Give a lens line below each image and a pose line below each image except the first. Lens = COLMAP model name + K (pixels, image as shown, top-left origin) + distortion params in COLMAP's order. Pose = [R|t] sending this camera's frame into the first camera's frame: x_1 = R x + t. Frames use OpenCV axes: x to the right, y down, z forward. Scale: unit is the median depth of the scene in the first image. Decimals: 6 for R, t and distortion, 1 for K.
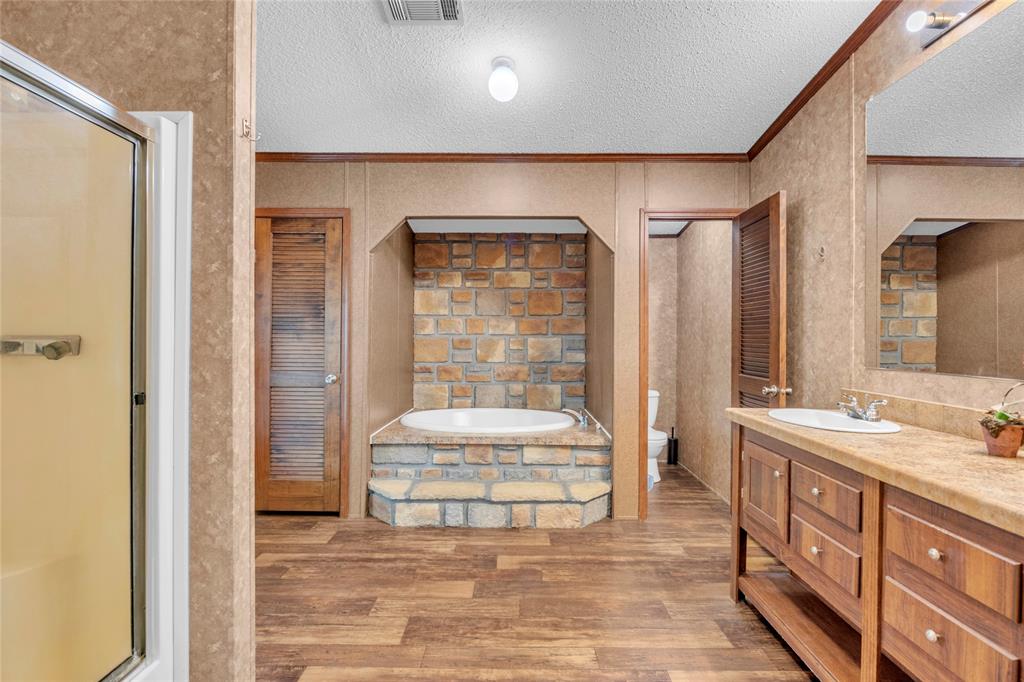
lens RADIAL K [[453.4, 0, 507.1], [0, 453.4, 337.8], [0, 0, 1]] dist [-0.010414, -0.001151]
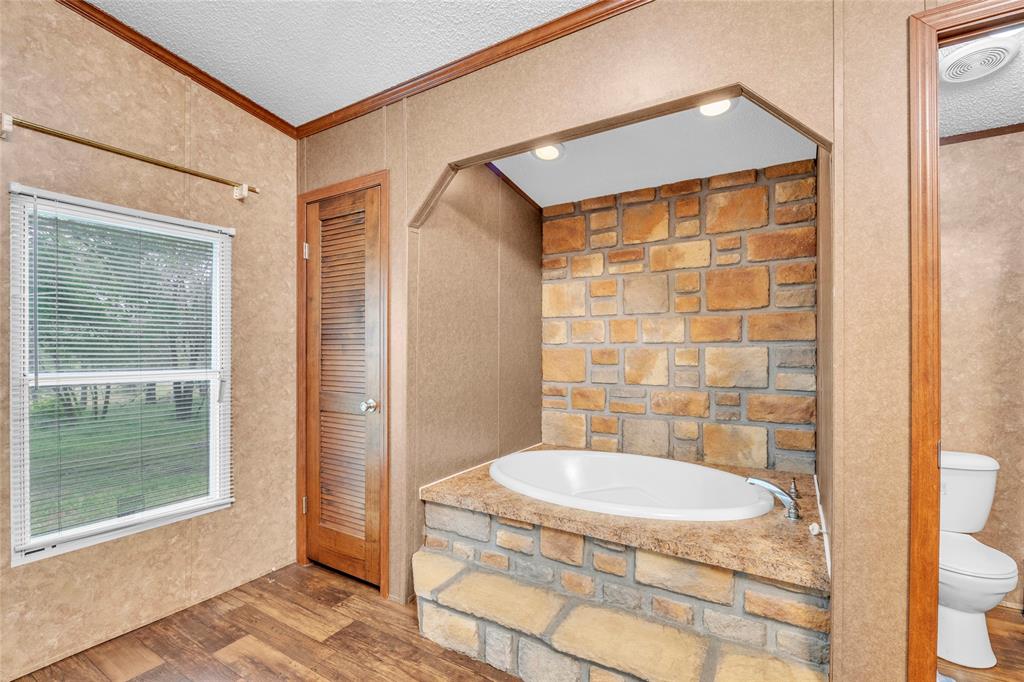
lens RADIAL K [[453.4, 0, 514.8], [0, 453.4, 351.2], [0, 0, 1]] dist [-0.010414, -0.001151]
pose [[0.863325, -0.004127, -0.504631, 0.134422], [0.006931, 0.999969, 0.003680, 0.001169], [0.504600, -0.006675, 0.863327, 0.340785]]
